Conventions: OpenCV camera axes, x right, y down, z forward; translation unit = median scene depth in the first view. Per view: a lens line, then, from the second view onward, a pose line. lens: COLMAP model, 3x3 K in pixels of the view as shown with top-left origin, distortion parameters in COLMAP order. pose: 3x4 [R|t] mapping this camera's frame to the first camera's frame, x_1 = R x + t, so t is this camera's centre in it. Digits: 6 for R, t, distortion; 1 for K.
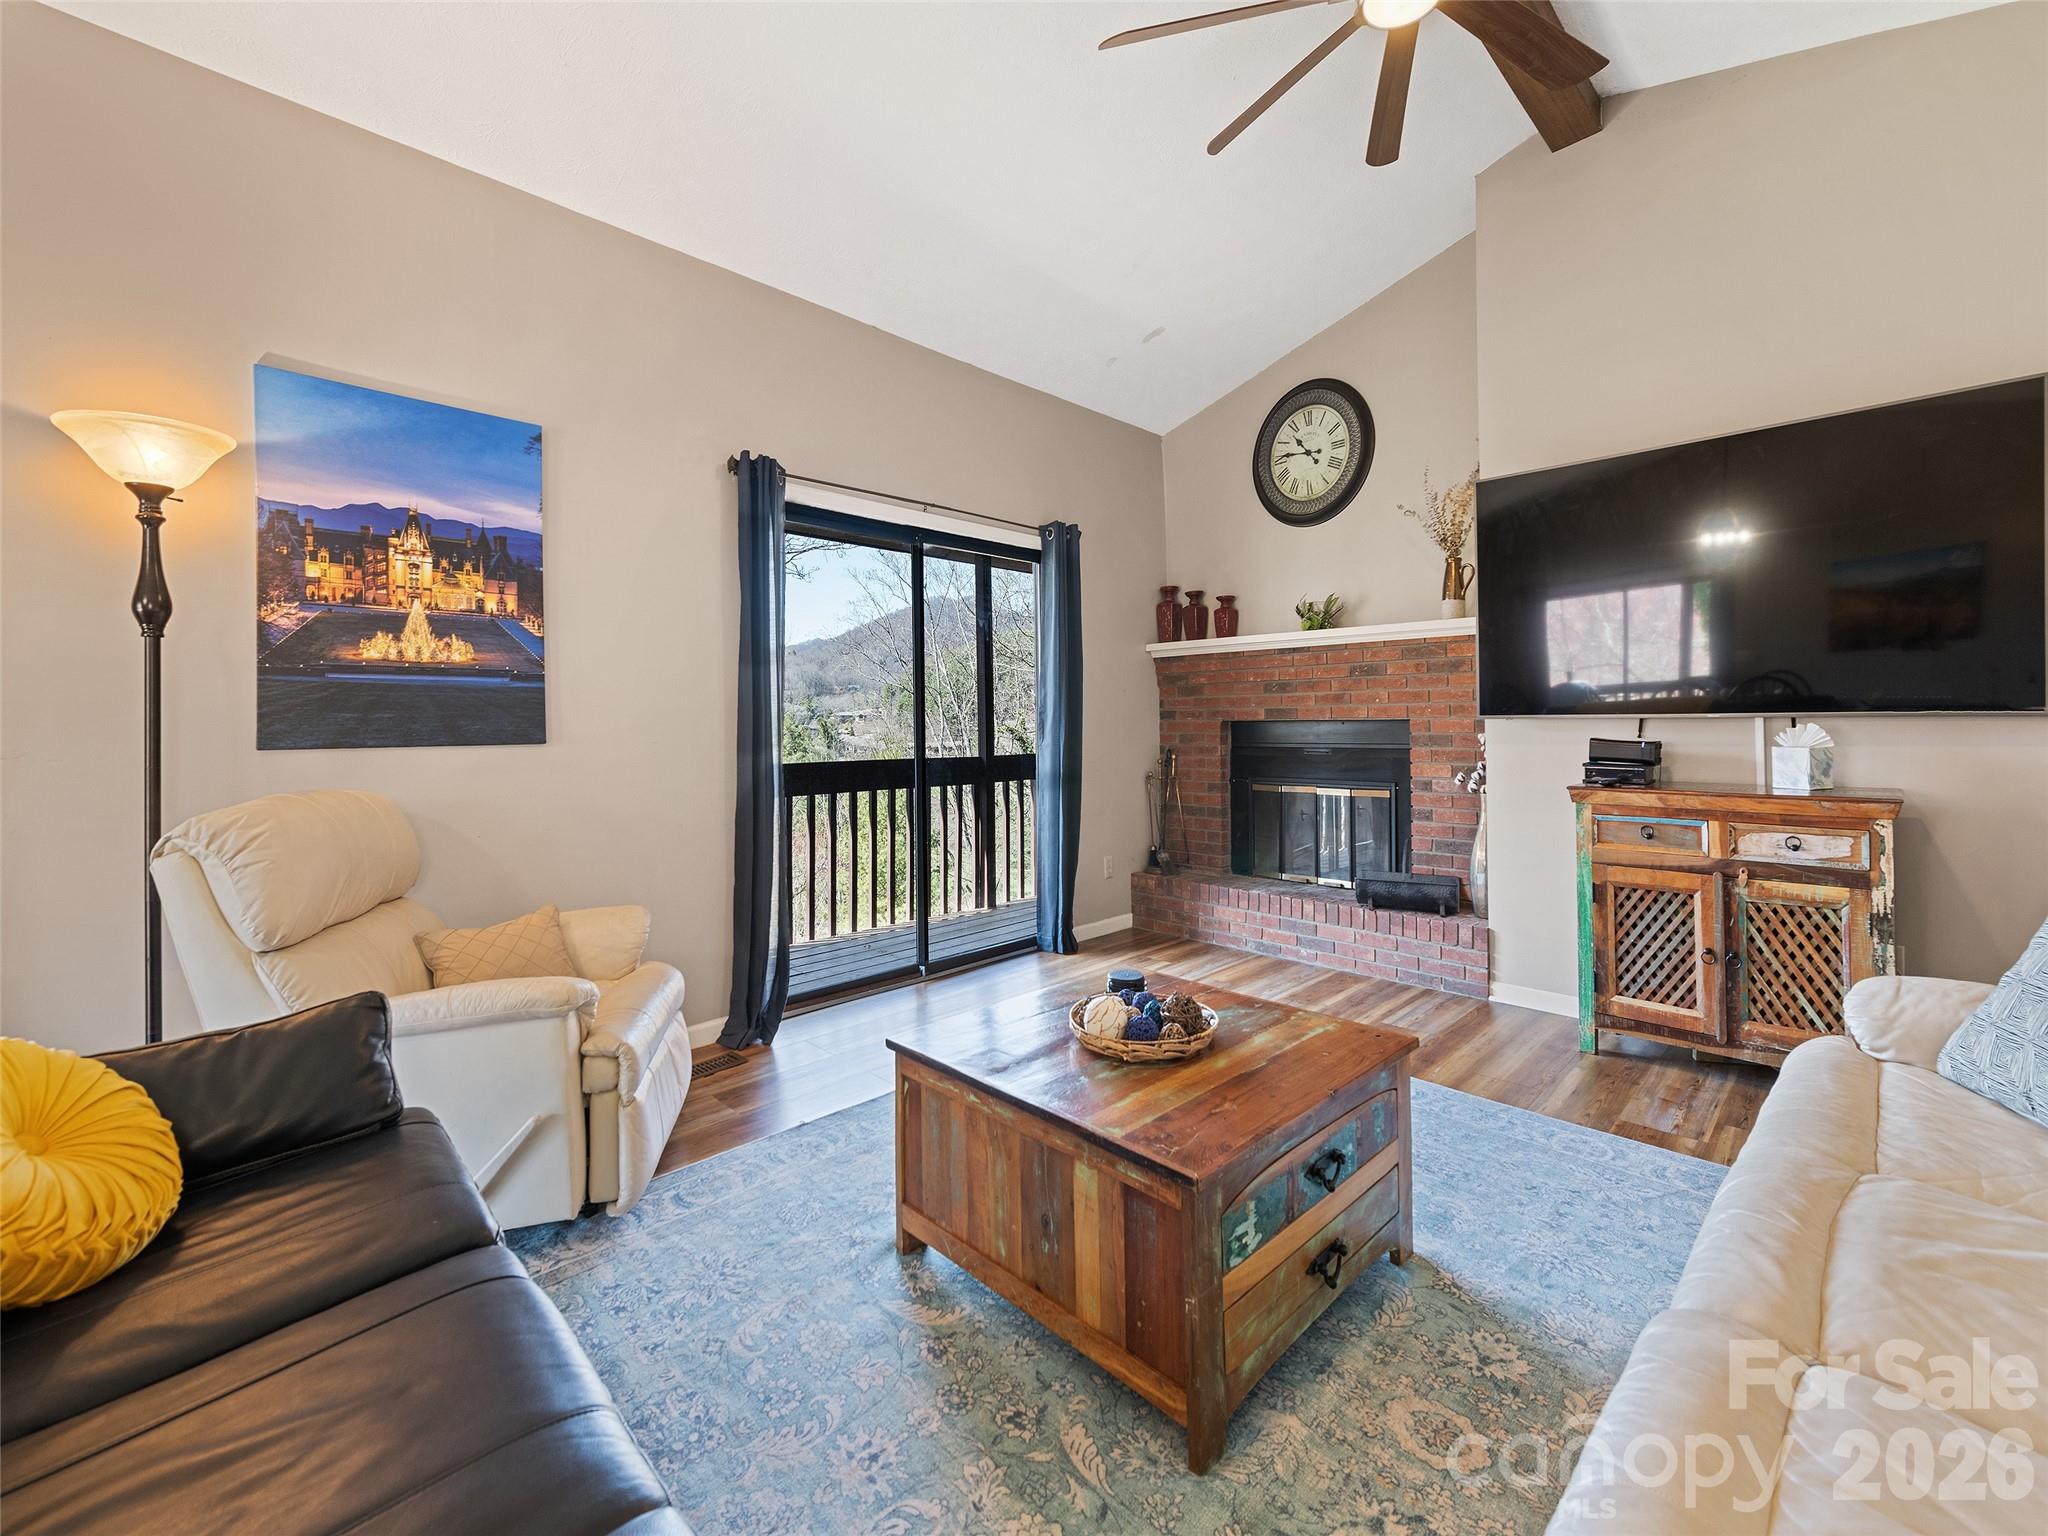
lens RADIAL K [[851.9, 0, 1016.3], [0, 851.9, 723.2], [0, 0, 1]] dist [0.012931, -0.004833]
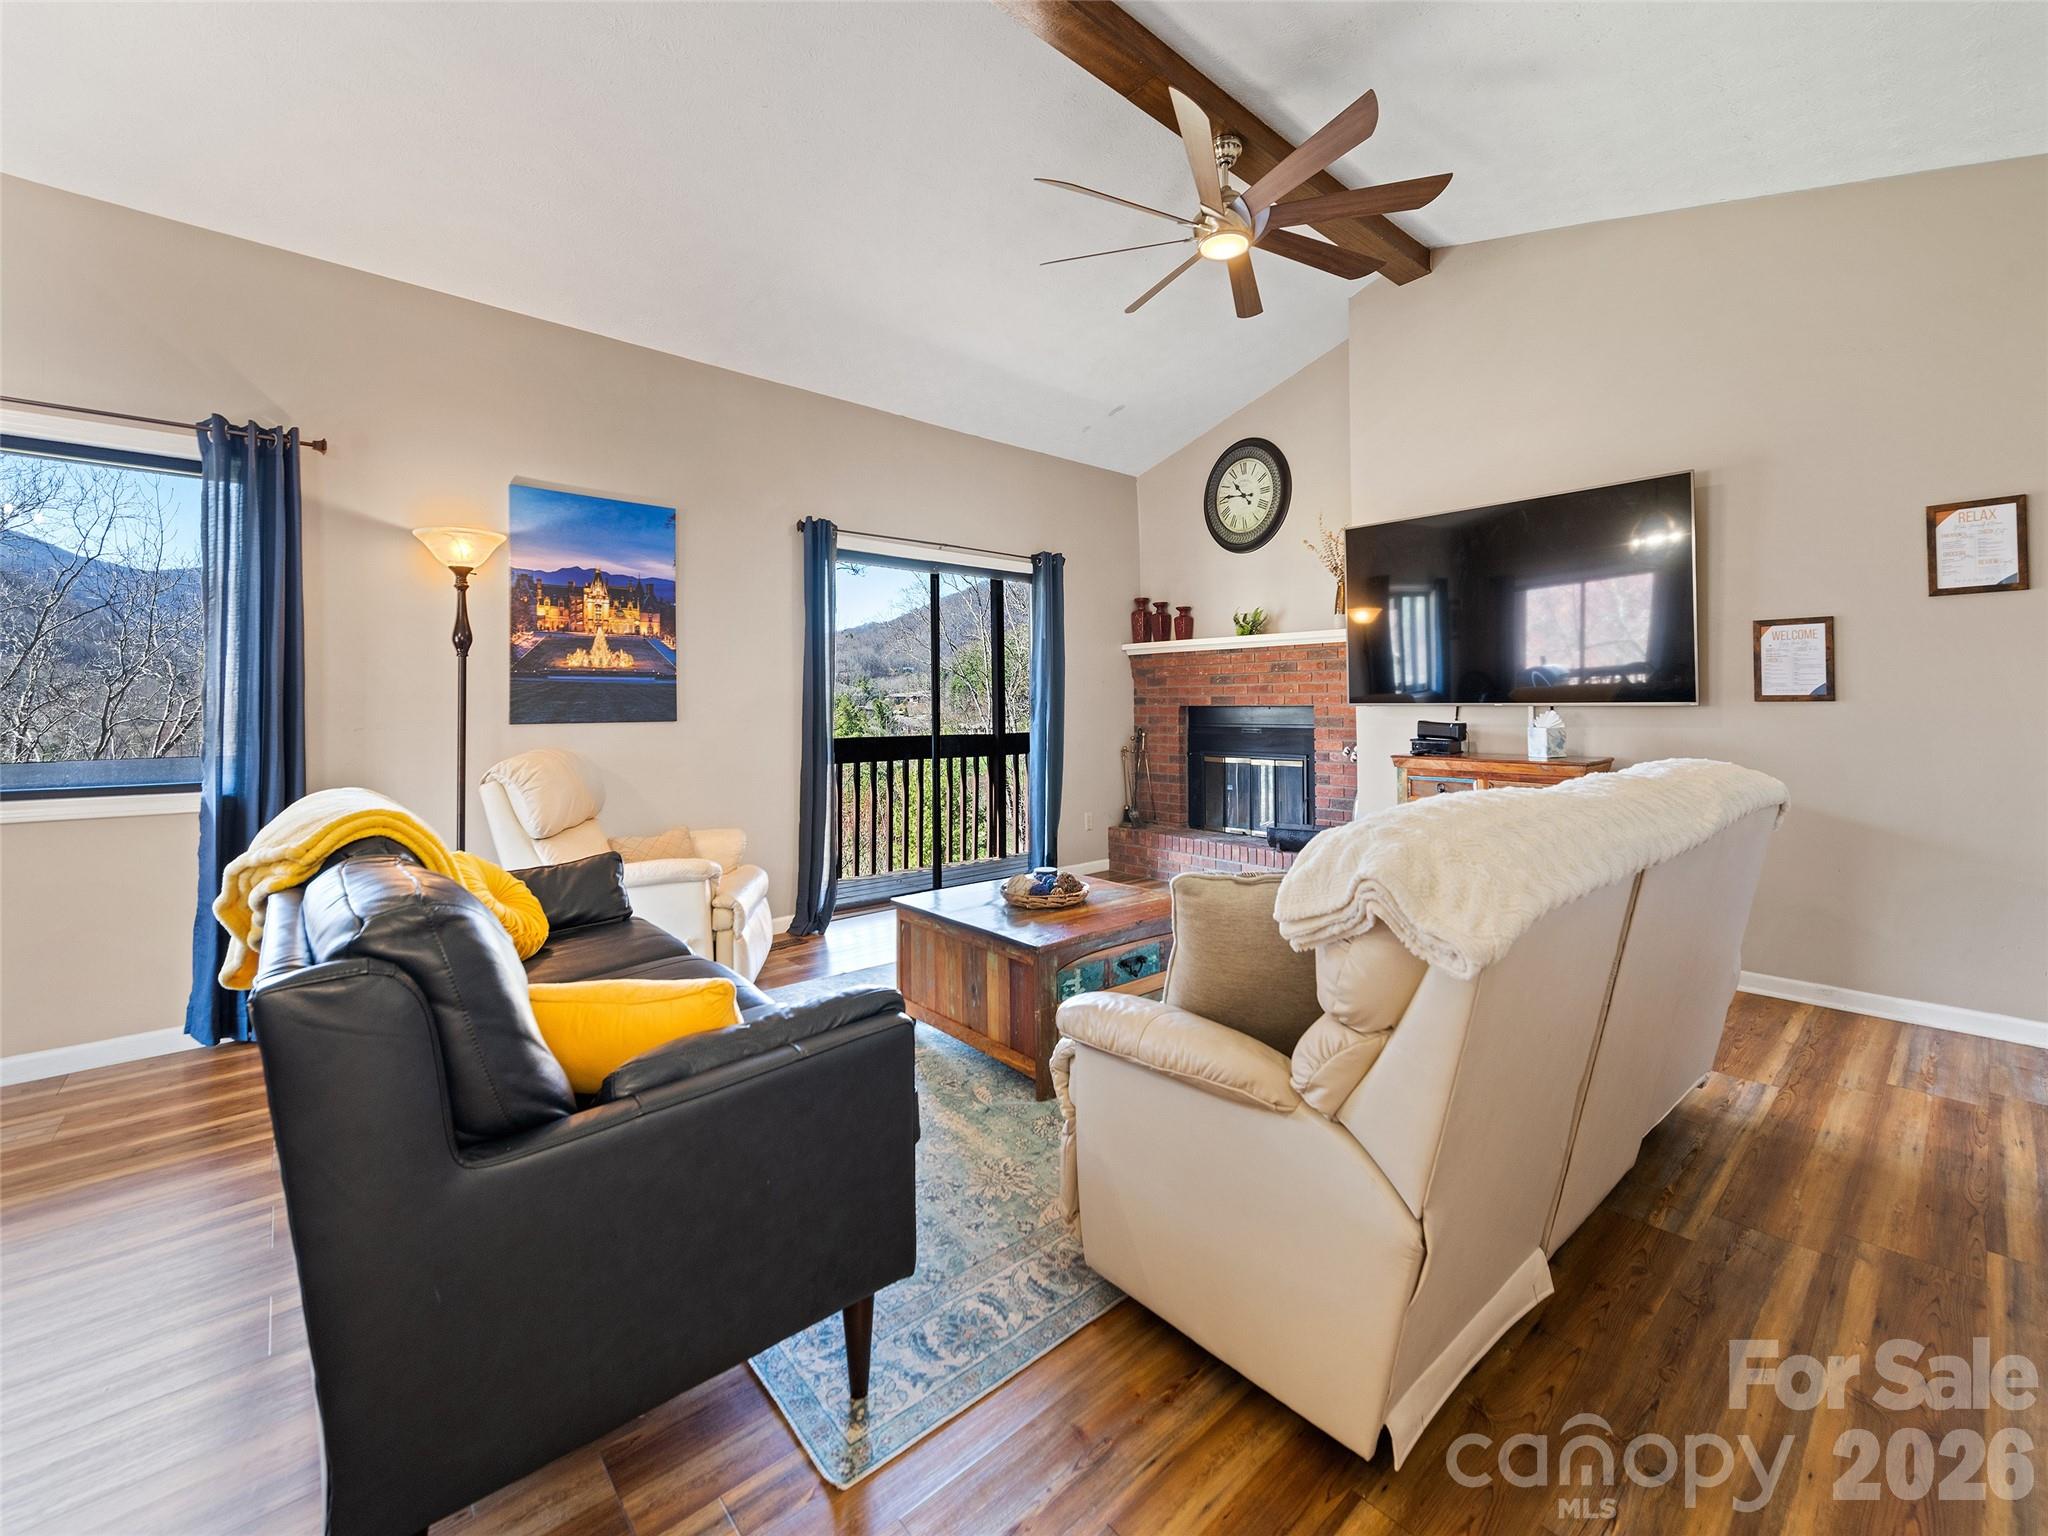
lens RADIAL K [[832.7, 0, 1016.8], [0, 832.7, 695.7], [0, 0, 1]] dist [0.009883, -0.001854]
pose [[0.998309, 0.002397, -0.058088, 0.121225], [-0.003034, 0.999936, -0.010872, -0.006381], [0.058059, 0.011030, 0.998252, -0.400685]]
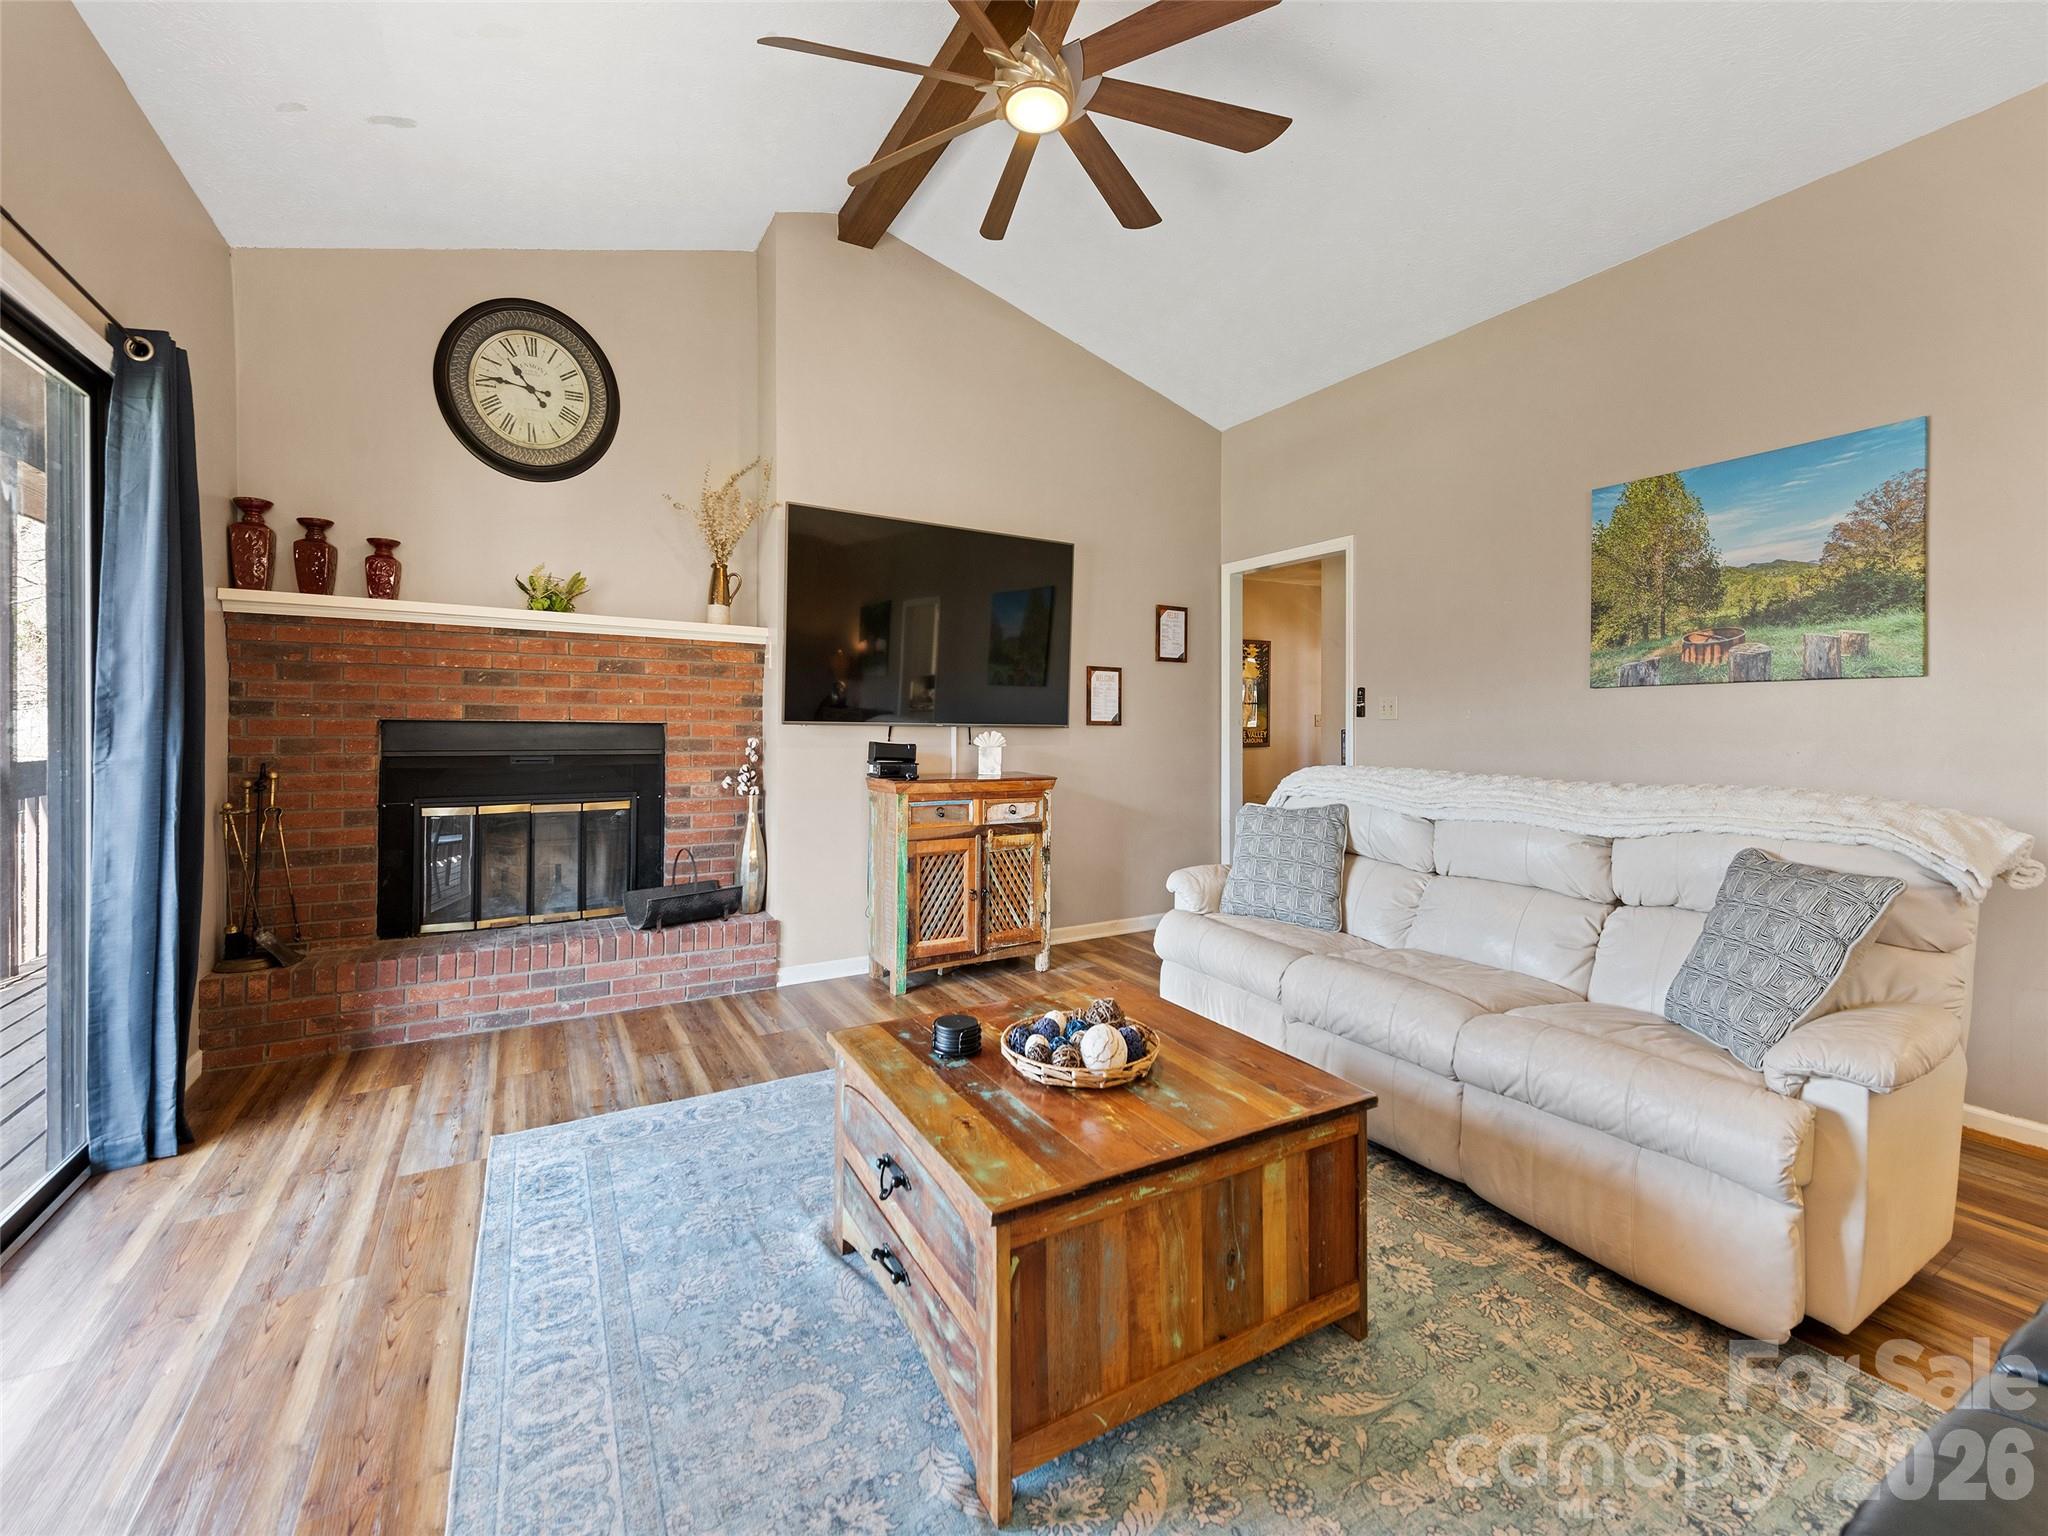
lens RADIAL K [[851.9, 0, 1036.5], [0, 851.9, 725.8], [0, 0, 1]] dist [0.012931, -0.004833]
pose [[0.239051, 0.013445, 0.970914, -0.506499], [-0.011504, 0.999873, -0.011014, 0.006246], [-0.970939, -0.008536, 0.239175, 0.533569]]
